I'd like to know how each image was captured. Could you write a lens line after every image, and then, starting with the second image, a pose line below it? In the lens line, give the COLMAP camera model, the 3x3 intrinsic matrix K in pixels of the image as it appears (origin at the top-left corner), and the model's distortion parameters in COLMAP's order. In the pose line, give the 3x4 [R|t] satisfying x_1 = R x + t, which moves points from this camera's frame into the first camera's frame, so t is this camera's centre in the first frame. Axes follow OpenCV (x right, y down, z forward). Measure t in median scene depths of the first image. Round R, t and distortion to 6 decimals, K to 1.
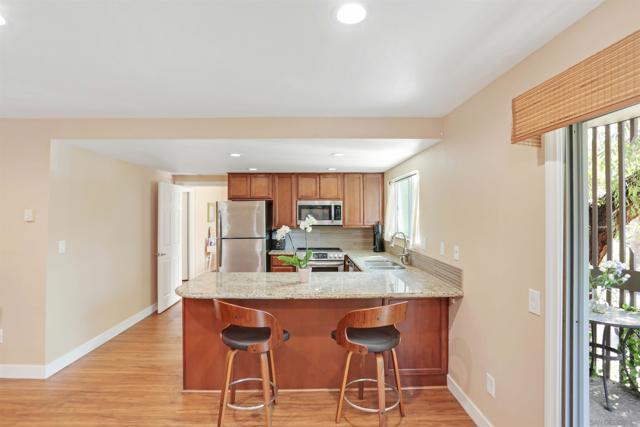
lens RADIAL K [[315.0, 0, 311.0], [0, 315.0, 211.4], [0, 0, 1]] dist [-0.056736, 0.017822]
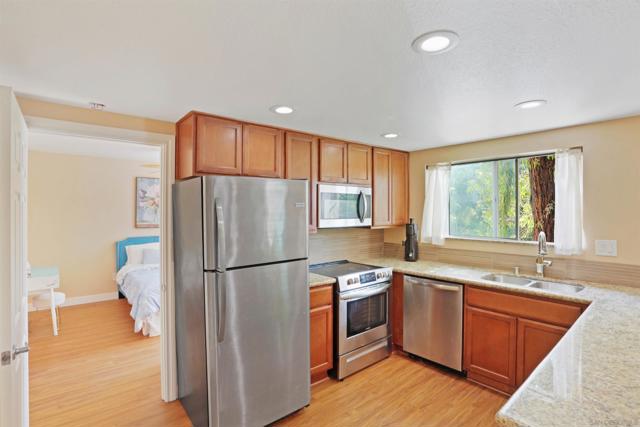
lens RADIAL K [[315.0, 0, 316.3], [0, 315.0, 212.7], [0, 0, 1]] dist [-0.056736, 0.017822]
pose [[0.768075, -0.008067, 0.640310, -0.413962], [-0.001251, 0.999900, 0.014097, 0.007861], [-0.640359, -0.011629, 0.767988, 0.585714]]
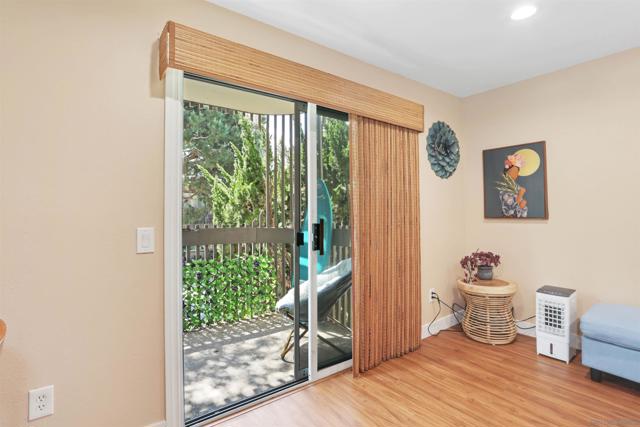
lens RADIAL K [[315.0, 0, 312.7], [0, 315.0, 201.7], [0, 0, 1]] dist [-0.056736, 0.017822]
pose [[-0.588364, 0.022508, 0.808283, -0.106514], [-0.011029, 0.999296, -0.035855, 0.066088], [-0.808521, -0.030010, -0.587701, 0.367881]]
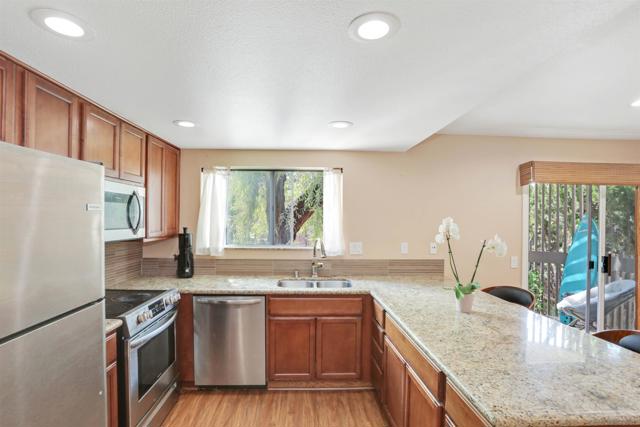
lens RADIAL K [[315.0, 0, 314.3], [0, 315.0, 223.5], [0, 0, 1]] dist [-0.056736, 0.017822]
pose [[-0.035039, -0.017275, 0.999237, -0.401674], [-0.017123, 0.999714, 0.016683, 0.008697], [-0.999239, -0.016525, -0.035325, 0.769297]]
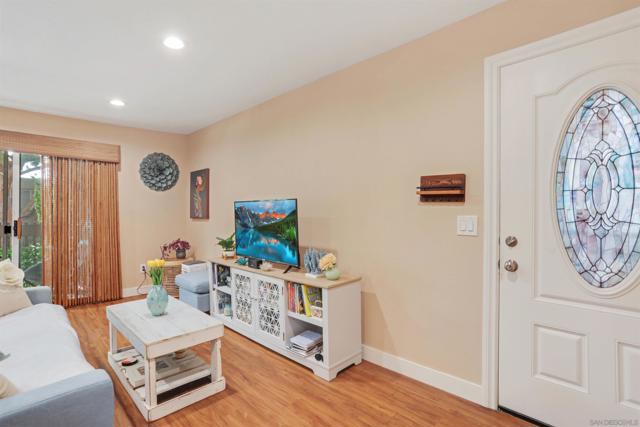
lens RADIAL K [[315.0, 0, 319.2], [0, 315.0, 208.8], [0, 0, 1]] dist [-0.056736, 0.017822]
pose [[-0.688341, 0.002159, 0.725384, -0.737093], [-0.014305, 0.999761, -0.016550, 0.056521], [-0.725247, -0.021768, -0.688145, 0.094569]]
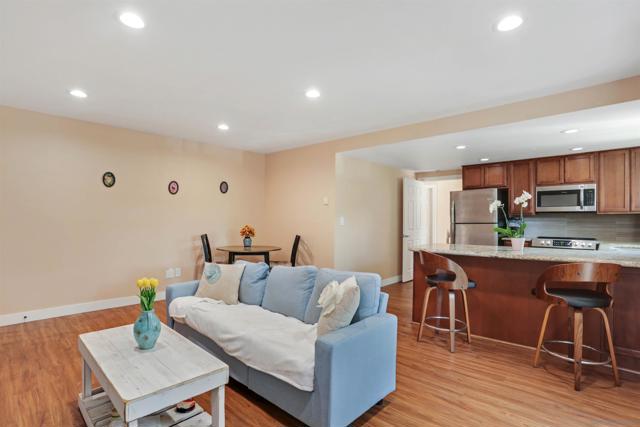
lens RADIAL K [[315.0, 0, 315.9], [0, 315.0, 220.2], [0, 0, 1]] dist [-0.056736, 0.017822]
pose [[0.724982, 0.000493, -0.688767, 0.118617], [0.006643, 0.999948, 0.007708, 0.057562], [0.688735, -0.010163, 0.724941, -0.156720]]
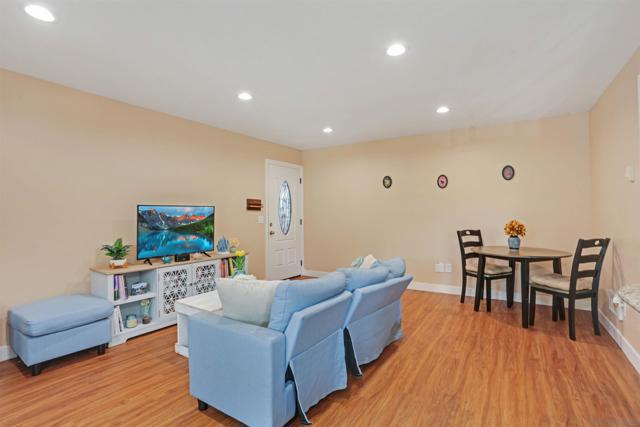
lens RADIAL K [[315.0, 0, 317.0], [0, 315.0, 213.0], [0, 0, 1]] dist [-0.056736, 0.017822]
pose [[-0.557693, -0.002875, -0.830043, 0.144495], [0.017944, 0.999719, -0.015519, 0.065374], [0.829854, -0.023550, -0.557484, 0.407846]]
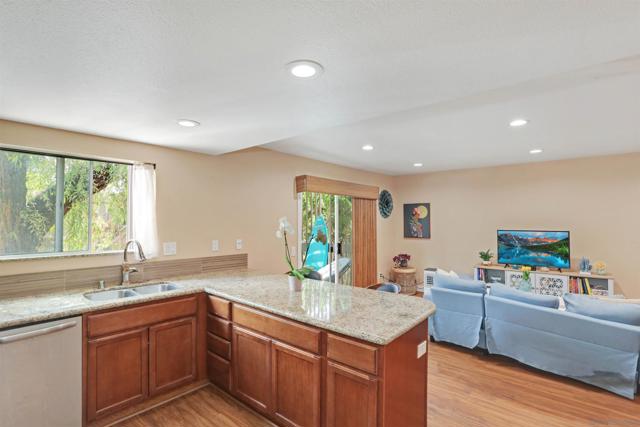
lens RADIAL K [[315.0, 0, 313.2], [0, 315.0, 209.4], [0, 0, 1]] dist [-0.056736, 0.017822]
pose [[-0.750237, 0.015520, 0.660987, -0.377331], [-0.012246, 0.999227, -0.037361, 0.010948], [-0.661055, -0.036124, -0.749467, 0.934391]]
